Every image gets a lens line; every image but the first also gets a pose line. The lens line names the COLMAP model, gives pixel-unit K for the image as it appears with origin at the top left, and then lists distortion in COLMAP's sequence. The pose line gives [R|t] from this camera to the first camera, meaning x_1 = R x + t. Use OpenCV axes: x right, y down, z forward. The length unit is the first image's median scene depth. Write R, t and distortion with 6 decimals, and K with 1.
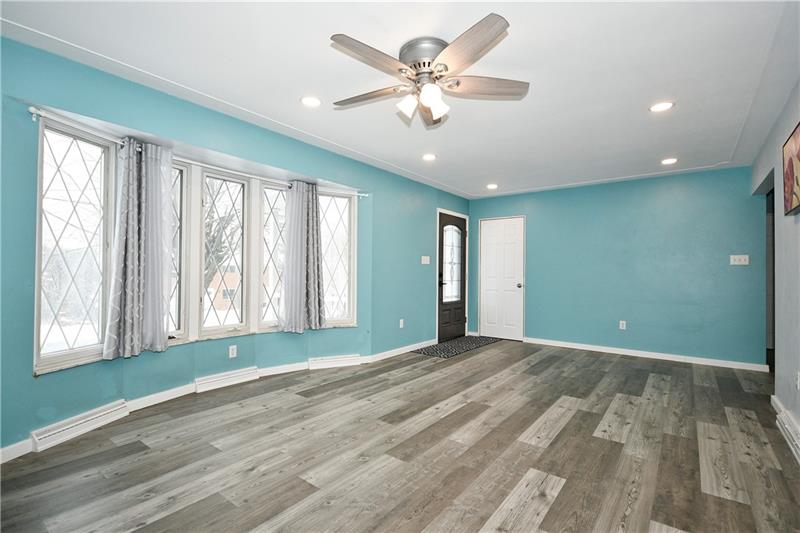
lens RADIAL K [[389.0, 0, 399.1], [0, 389.0, 268.8], [0, 0, 1]] dist [0.005995, 0.000634]
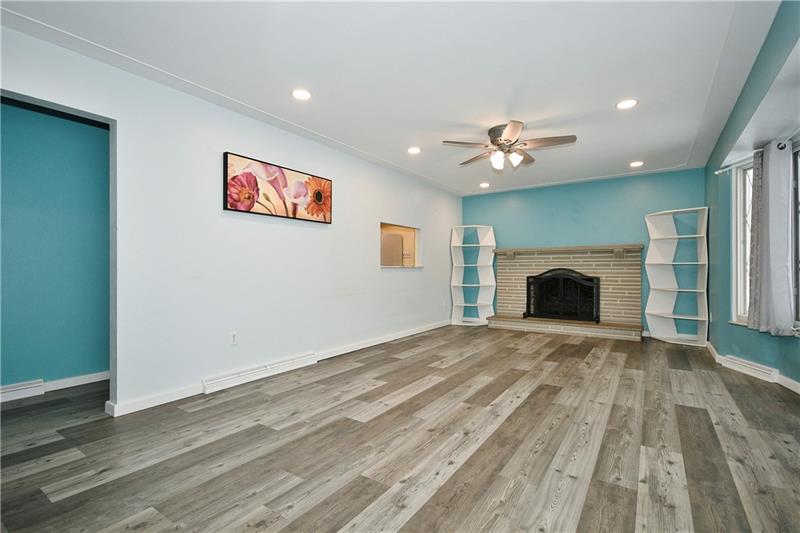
lens RADIAL K [[363.7, 0, 398.4], [0, 363.7, 268.7], [0, 0, 1]] dist [-0.013886, 0.004473]
pose [[-0.999148, -0.007740, -0.040529, 0.429764], [-0.007156, 0.999869, -0.014550, 0.051919], [0.040637, -0.014247, -0.999072, 1.867529]]
